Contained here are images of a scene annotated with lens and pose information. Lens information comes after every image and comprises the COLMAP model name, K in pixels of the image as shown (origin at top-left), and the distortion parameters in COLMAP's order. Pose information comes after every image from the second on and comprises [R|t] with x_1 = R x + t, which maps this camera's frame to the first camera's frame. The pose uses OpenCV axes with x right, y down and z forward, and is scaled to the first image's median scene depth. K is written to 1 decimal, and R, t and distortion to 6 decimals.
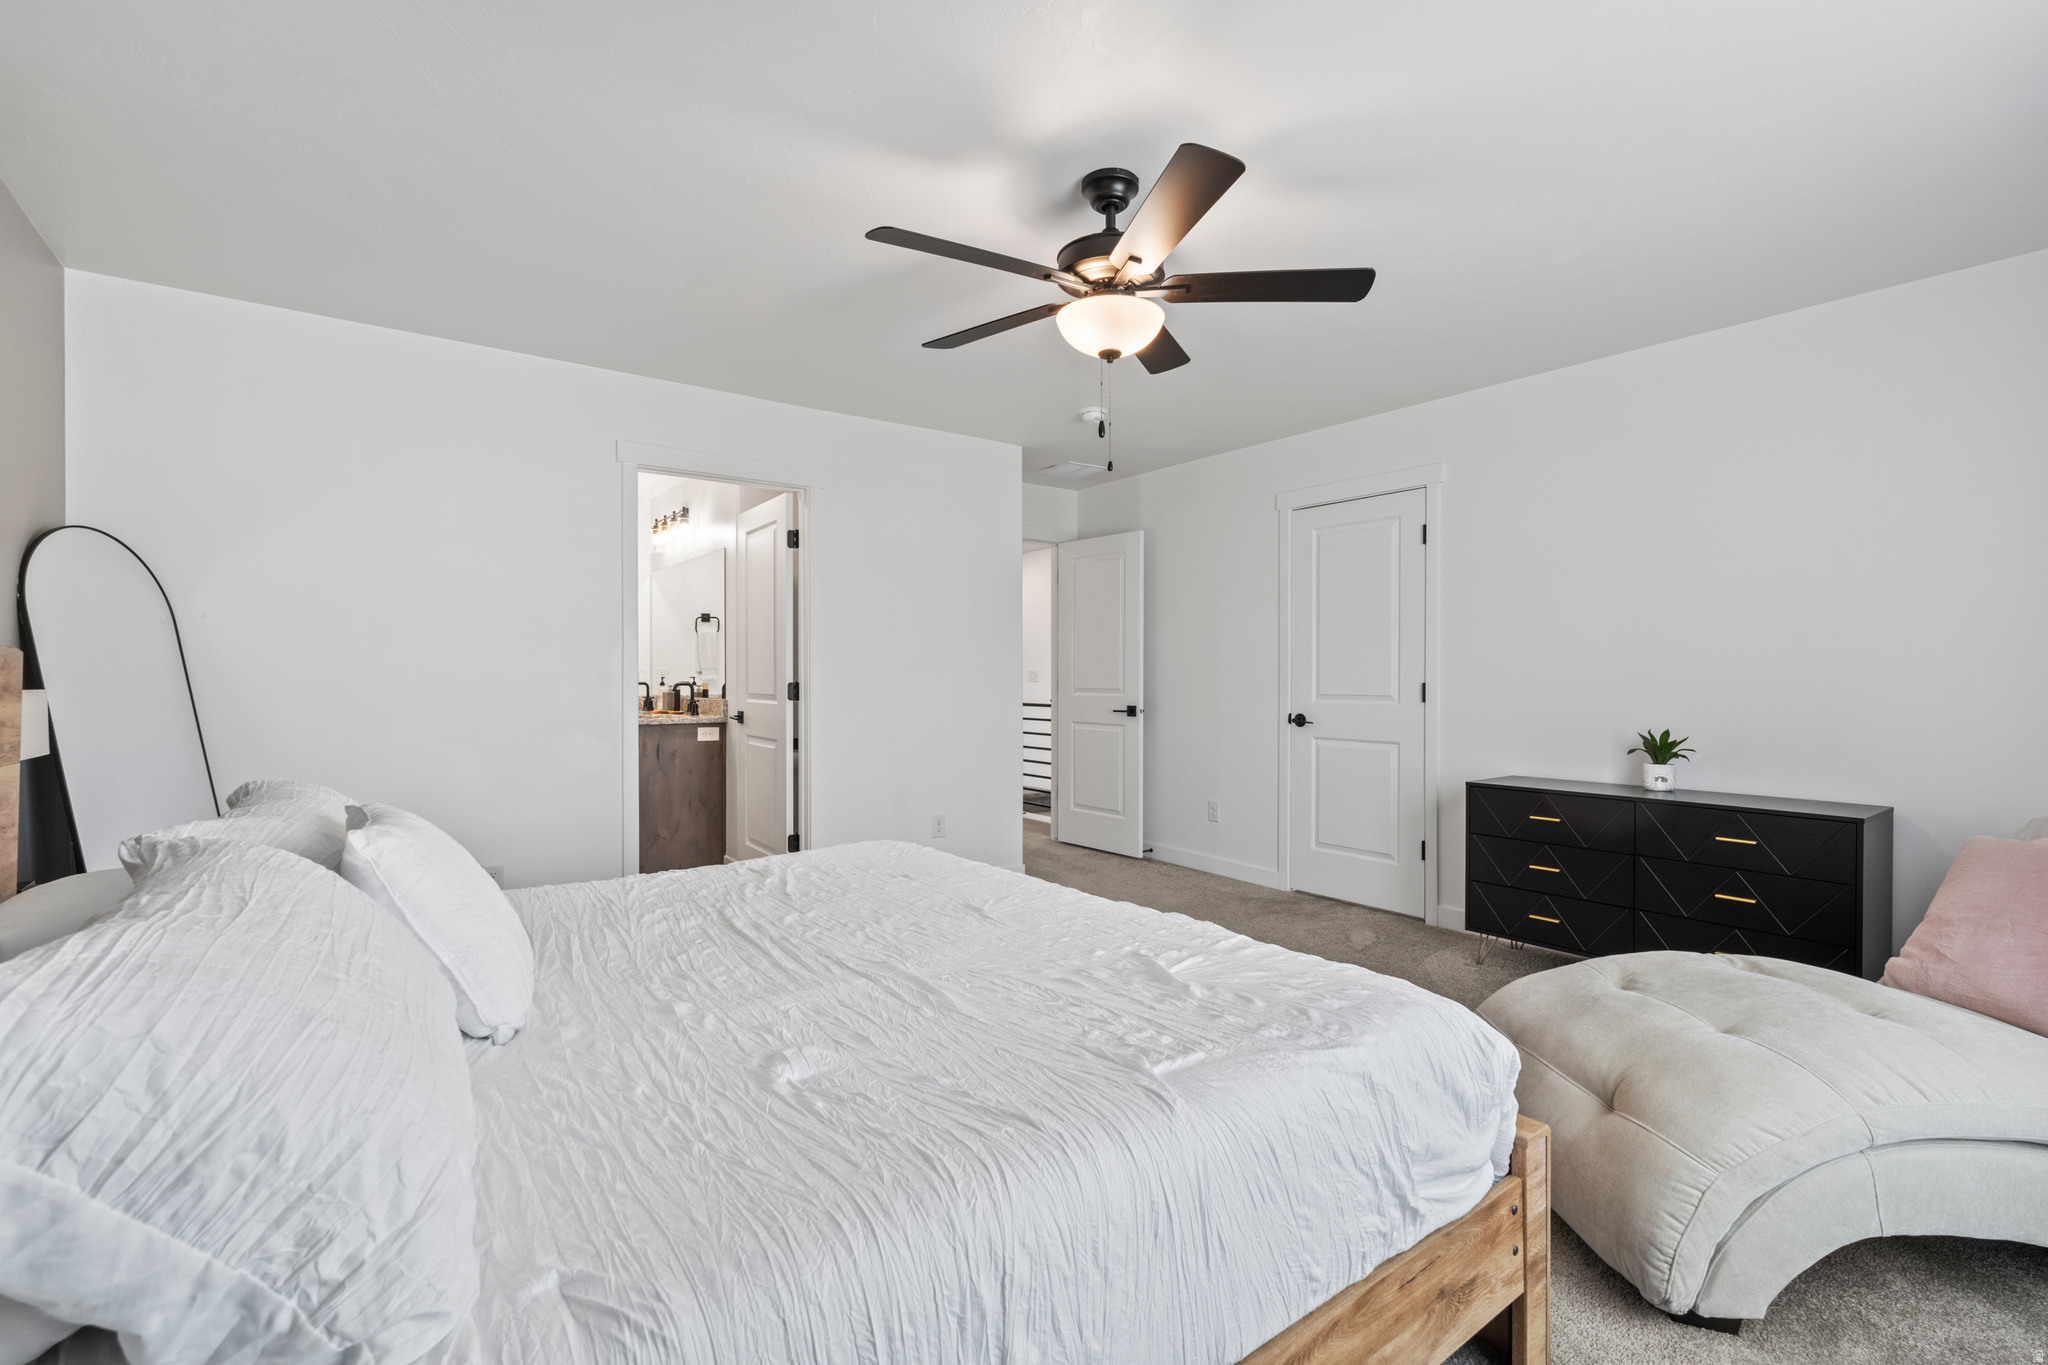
lens RADIAL K [[897.8, 0, 1024.0], [0, 897.8, 682.5], [0, 0, 1]] dist [-0.003587, 0.000955]
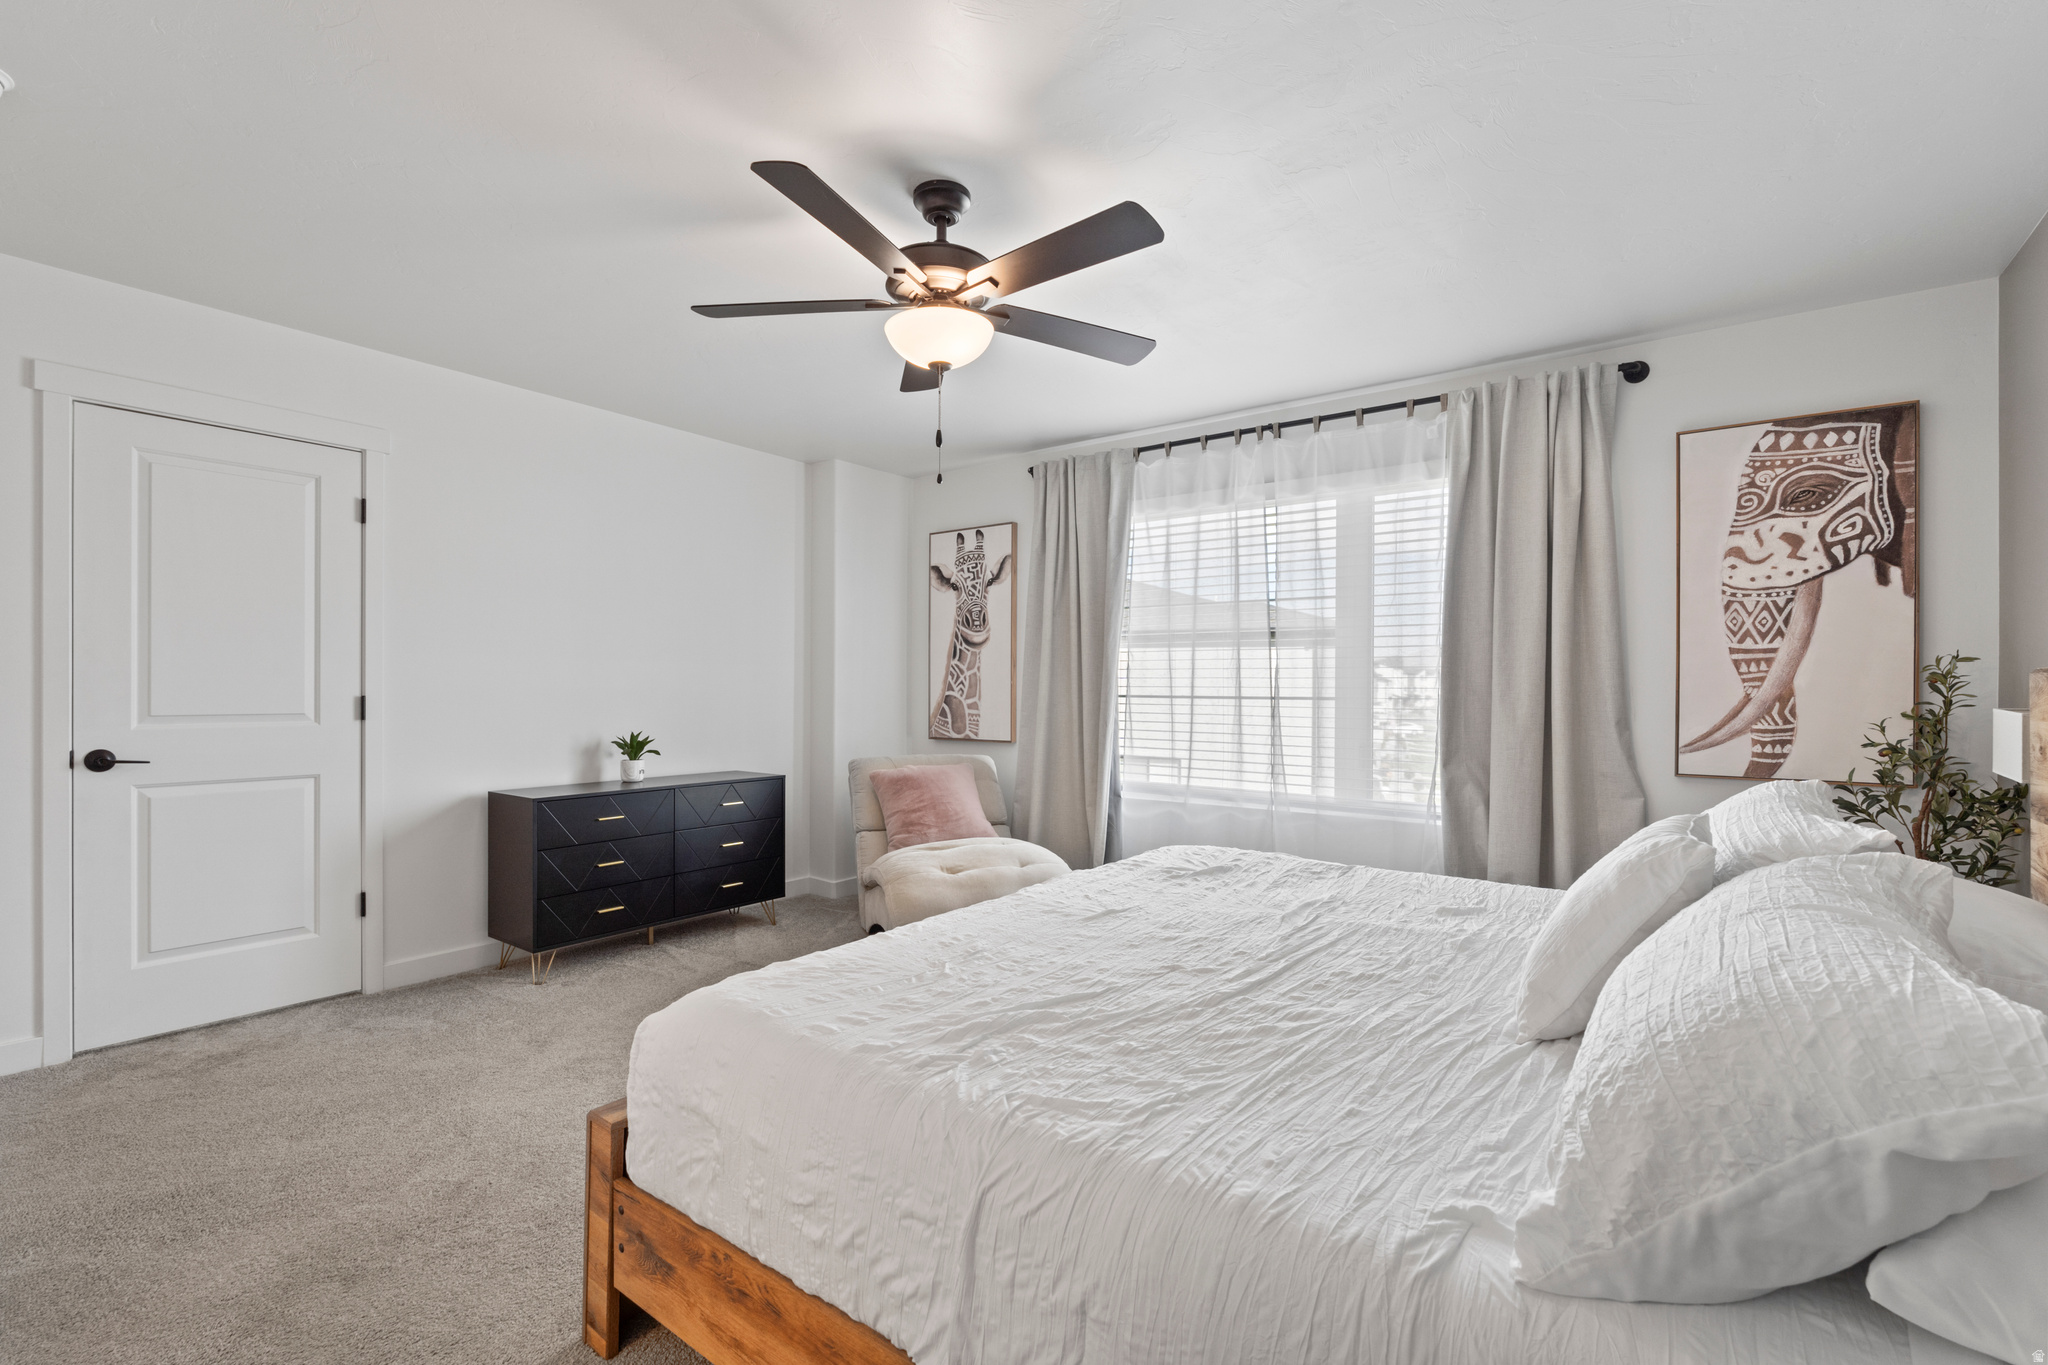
lens RADIAL K [[897.8, 0, 1024.0], [0, 897.8, 682.5], [0, 0, 1]] dist [-0.003587, 0.000955]
pose [[-0.259356, 0.002945, 0.965777, -0.467590], [0.001560, 0.999995, -0.002630, -0.007825], [-0.965781, 0.000825, -0.259359, 0.618471]]
